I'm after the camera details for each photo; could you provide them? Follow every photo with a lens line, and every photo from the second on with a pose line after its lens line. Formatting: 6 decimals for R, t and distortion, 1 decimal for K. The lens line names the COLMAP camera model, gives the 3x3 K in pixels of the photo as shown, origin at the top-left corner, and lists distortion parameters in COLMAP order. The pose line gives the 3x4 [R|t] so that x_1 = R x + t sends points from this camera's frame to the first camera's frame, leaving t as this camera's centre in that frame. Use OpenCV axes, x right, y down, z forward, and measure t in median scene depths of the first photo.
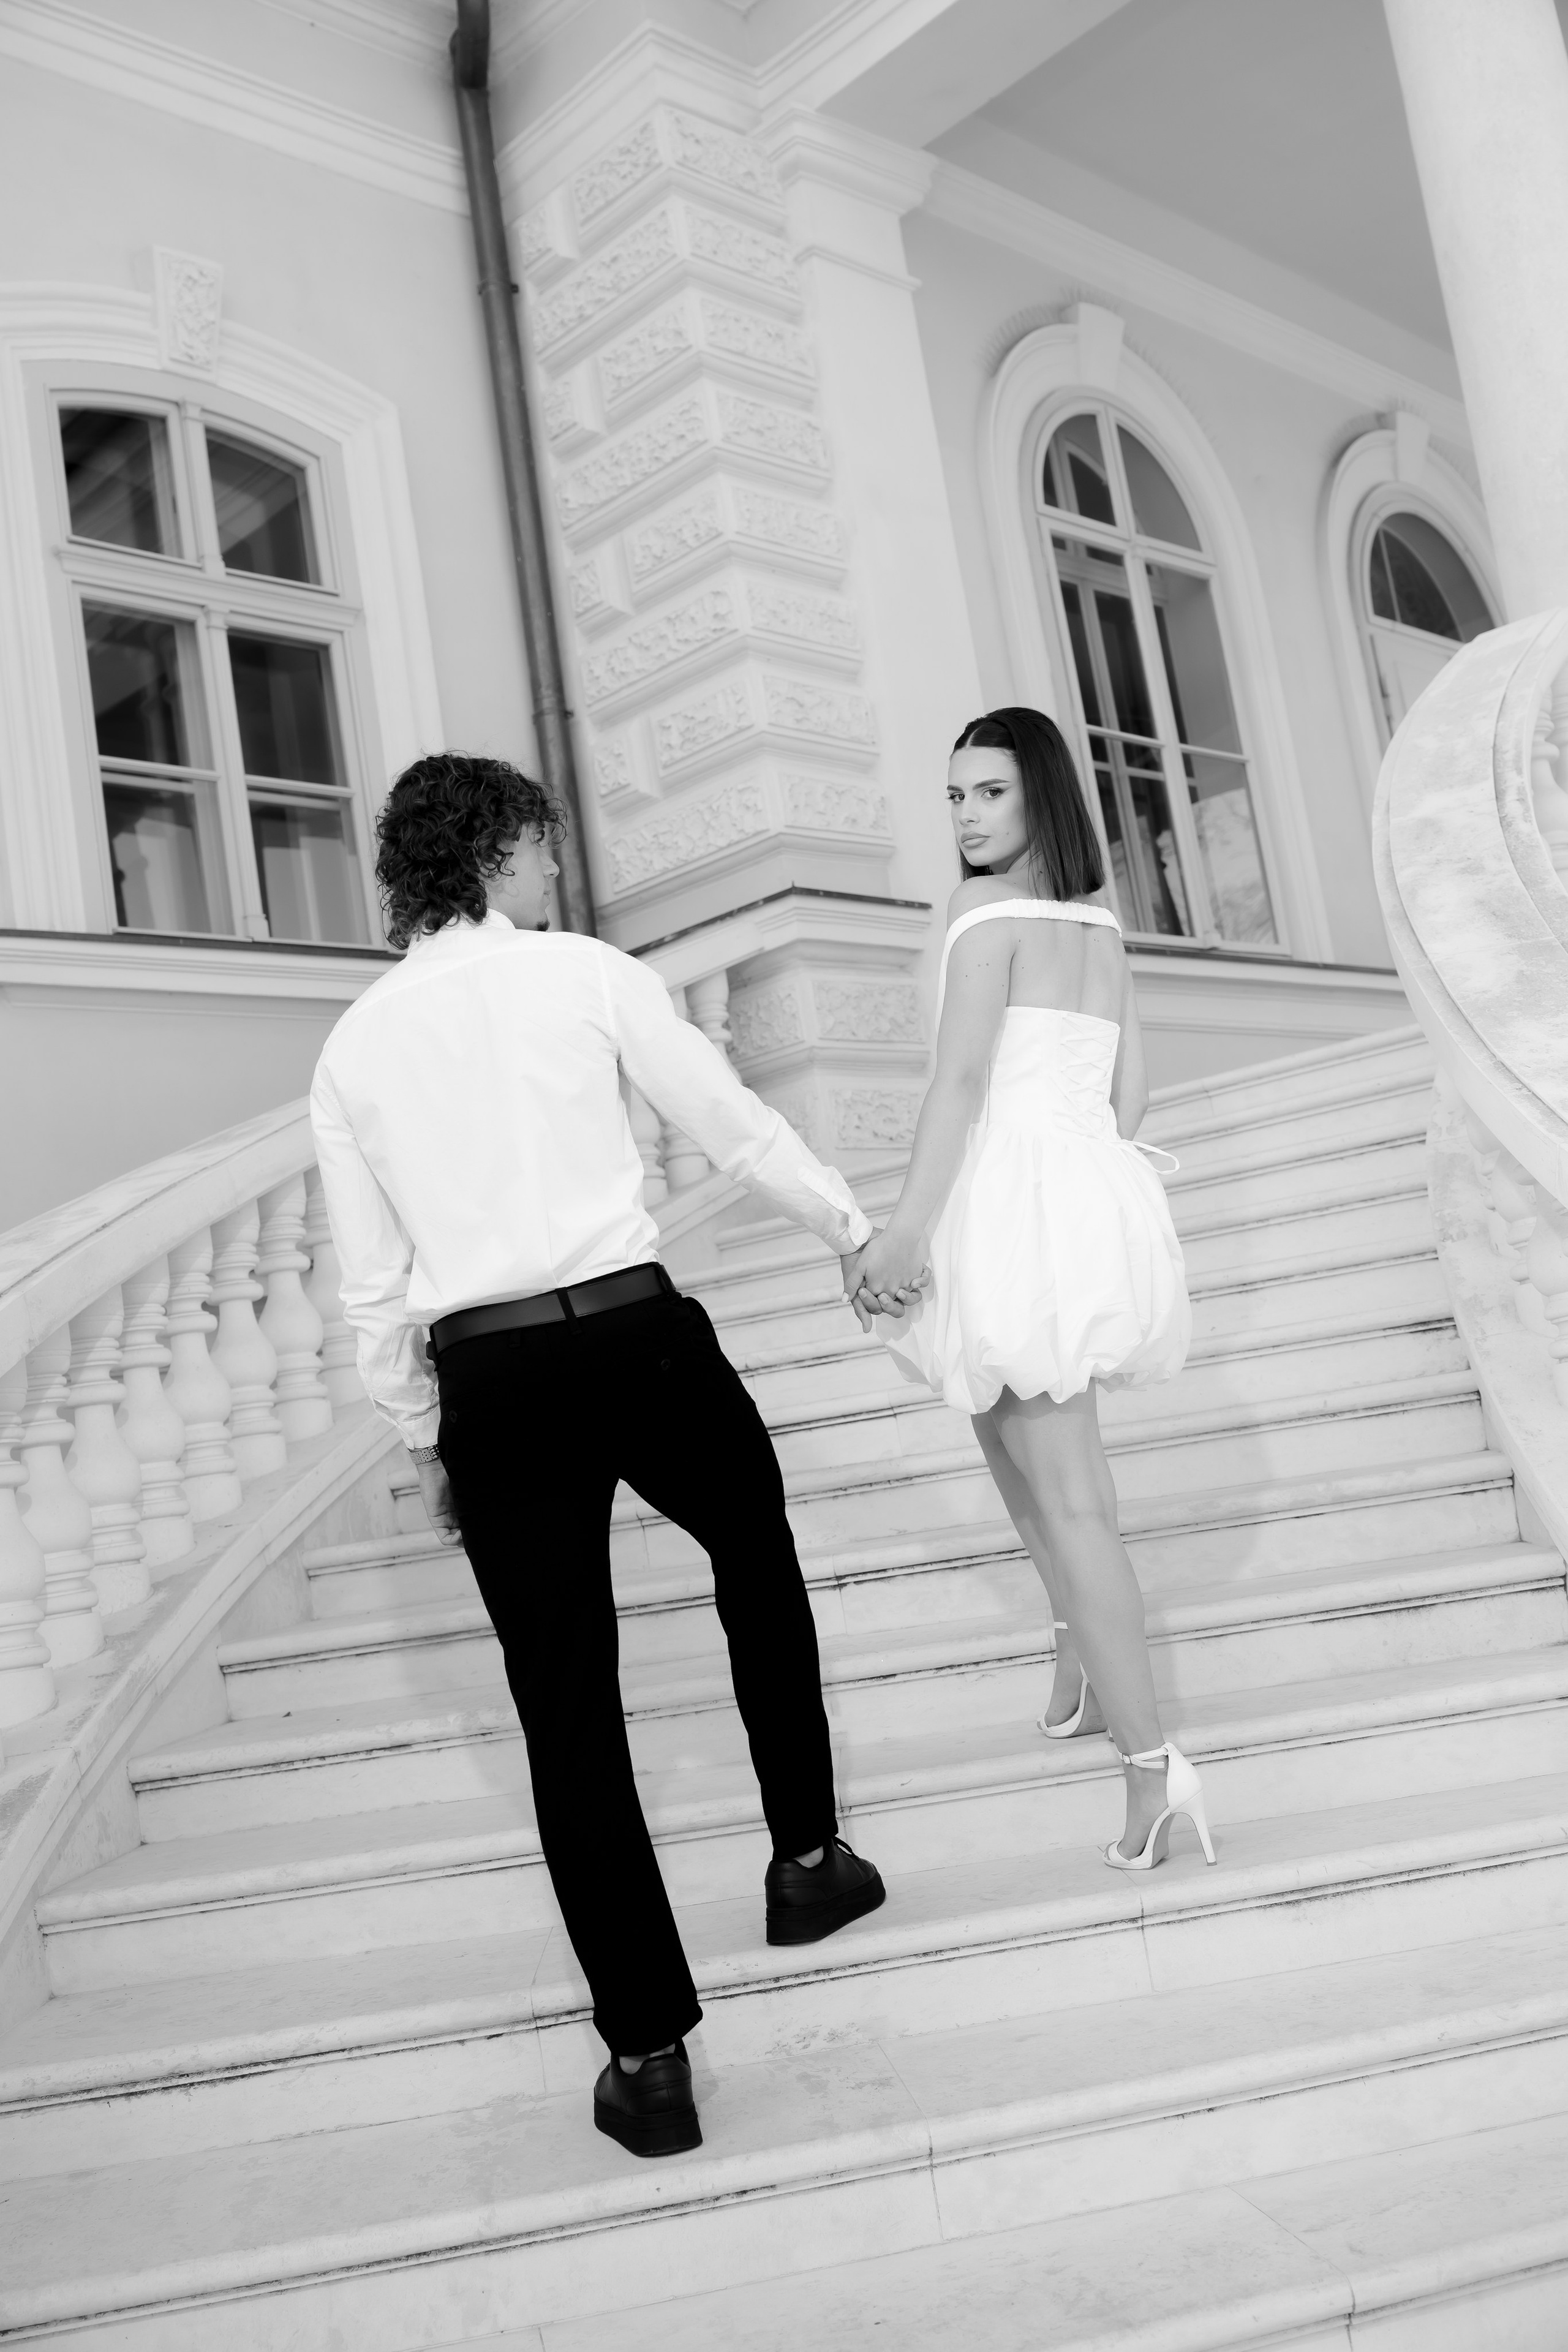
lens RADIAL K [[2210.2, 0, 784.0], [0, 2210.2, 1176.0], [0, 0, 1]] dist [0.039899, -0.135557]
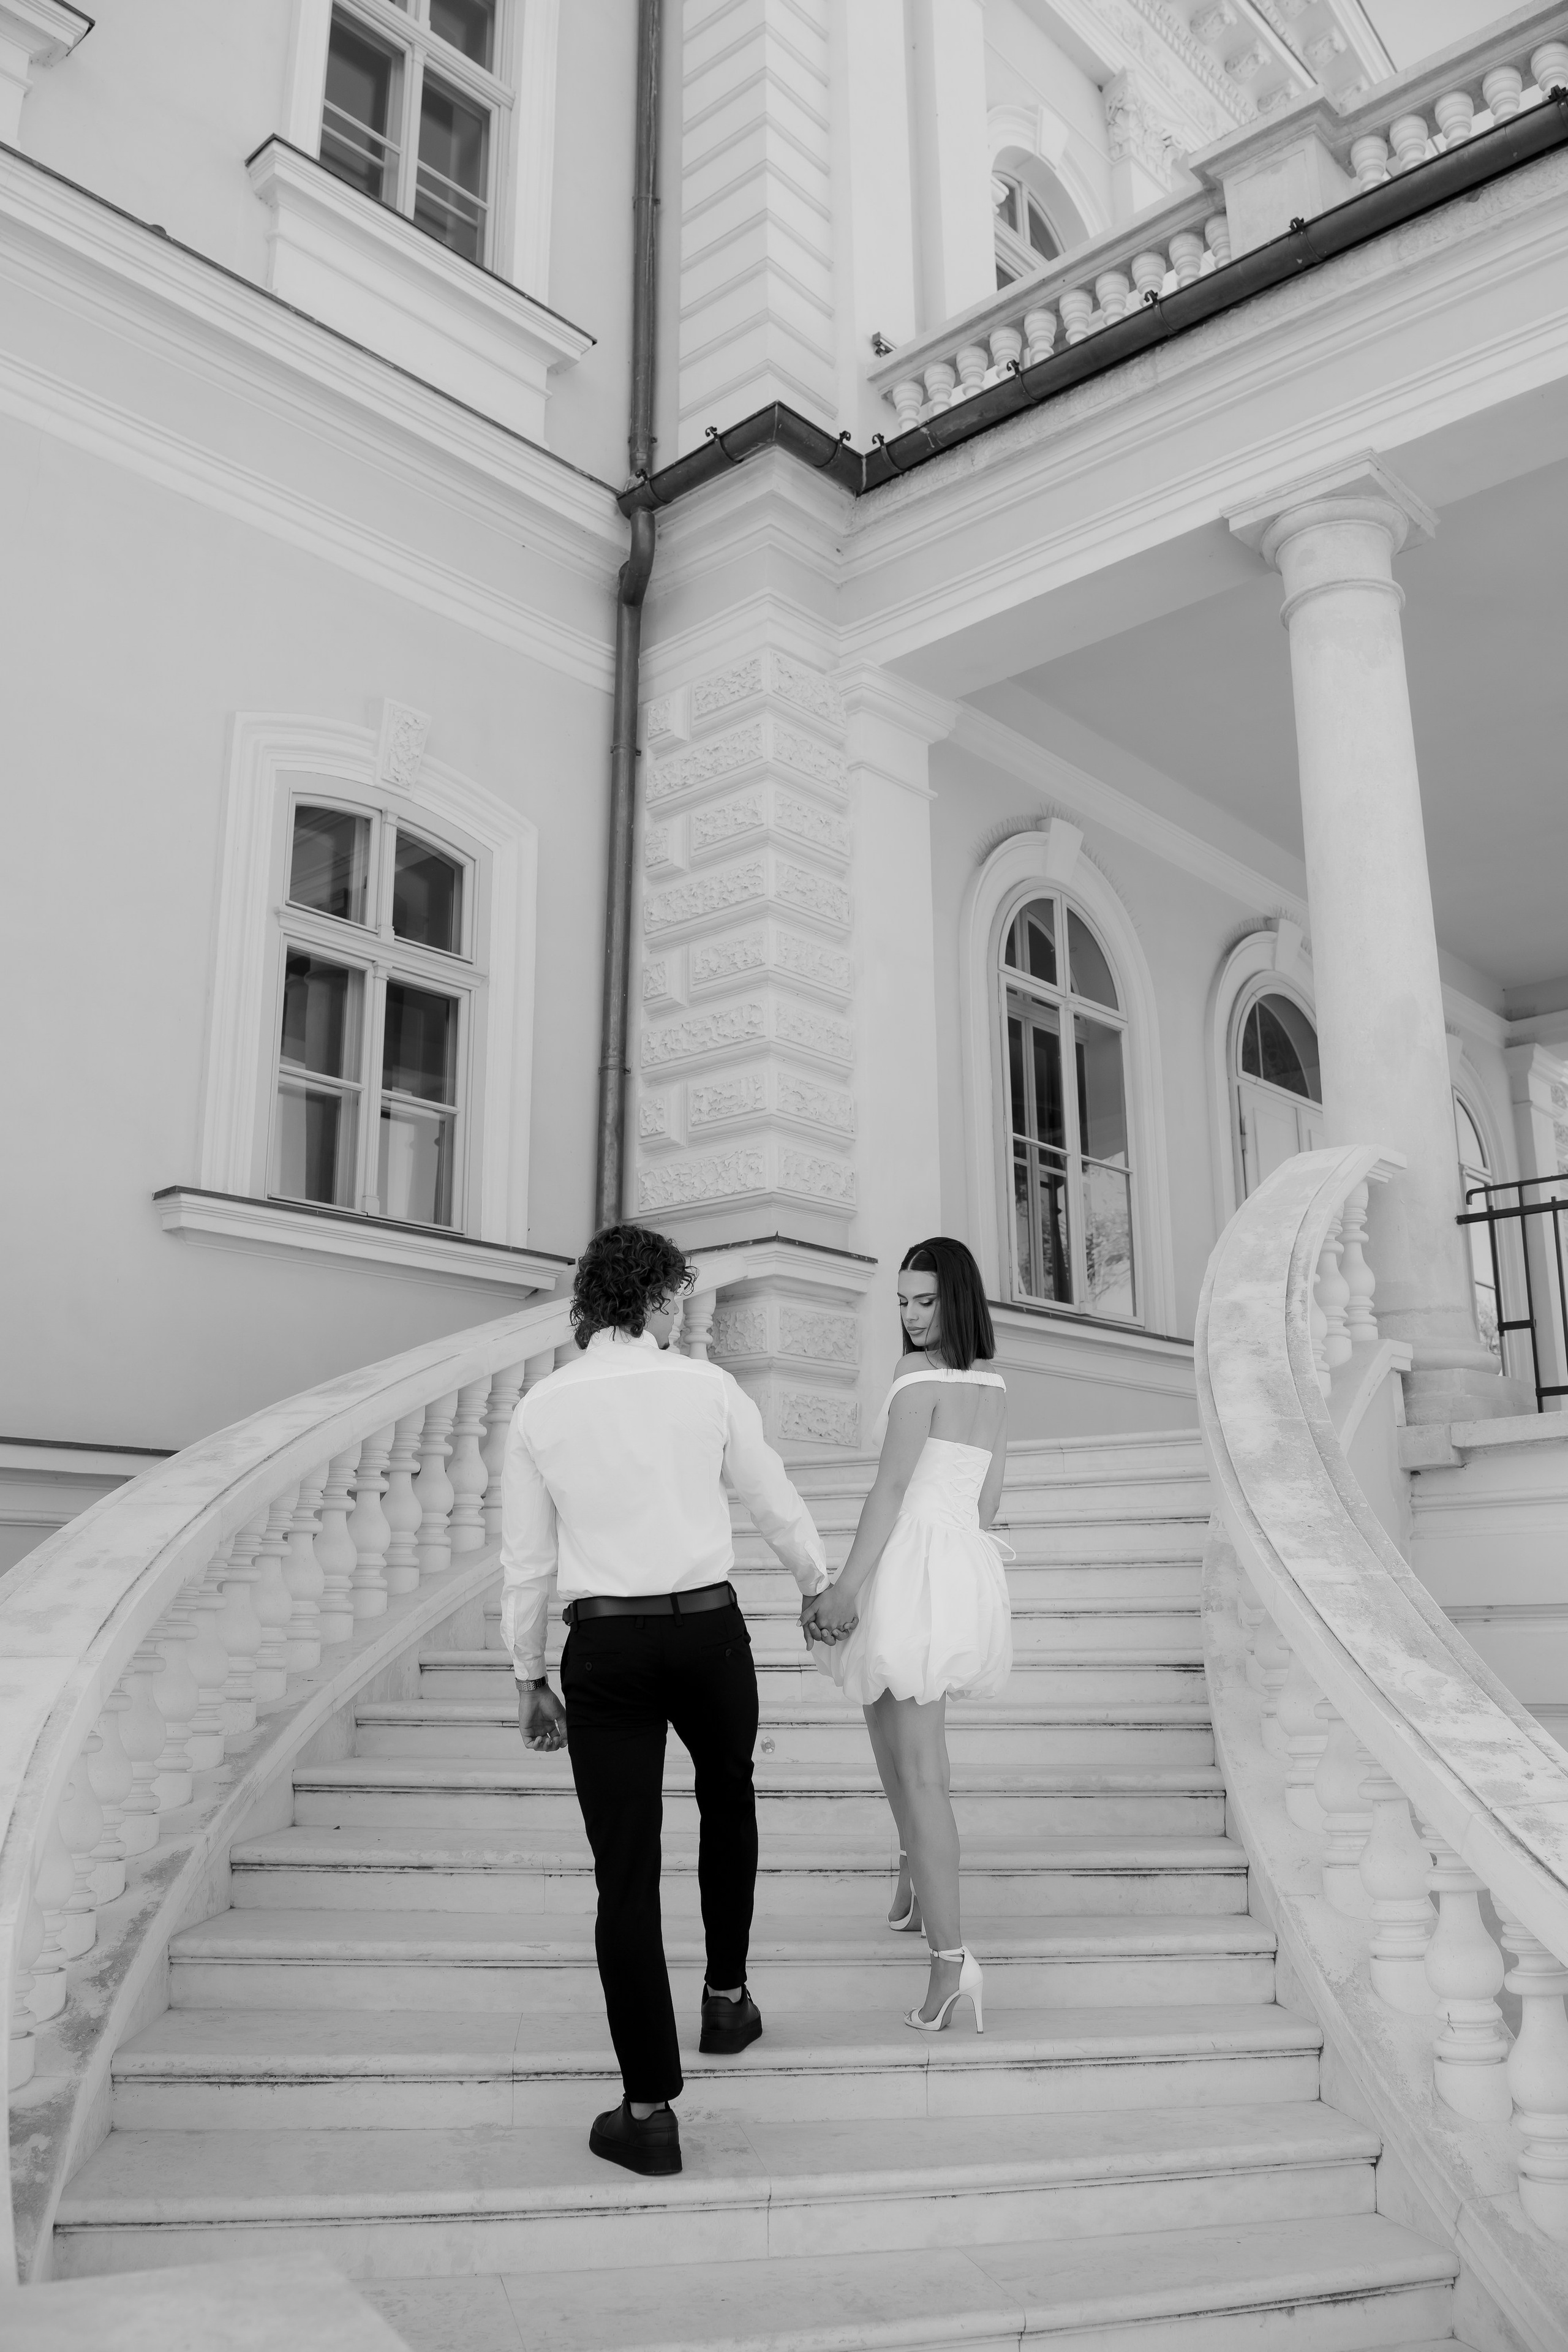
lens RADIAL K [[1902.4, 0, 784.0], [0, 1902.4, 1176.0], [0, 0, 1]] dist [-0.050327, -0.034089]
pose [[0.987248, 0.157435, 0.023571, -0.024084], [-0.153924, 0.981839, -0.110900, -0.040711], [-0.040603, 0.105858, 0.993552, -0.130940]]
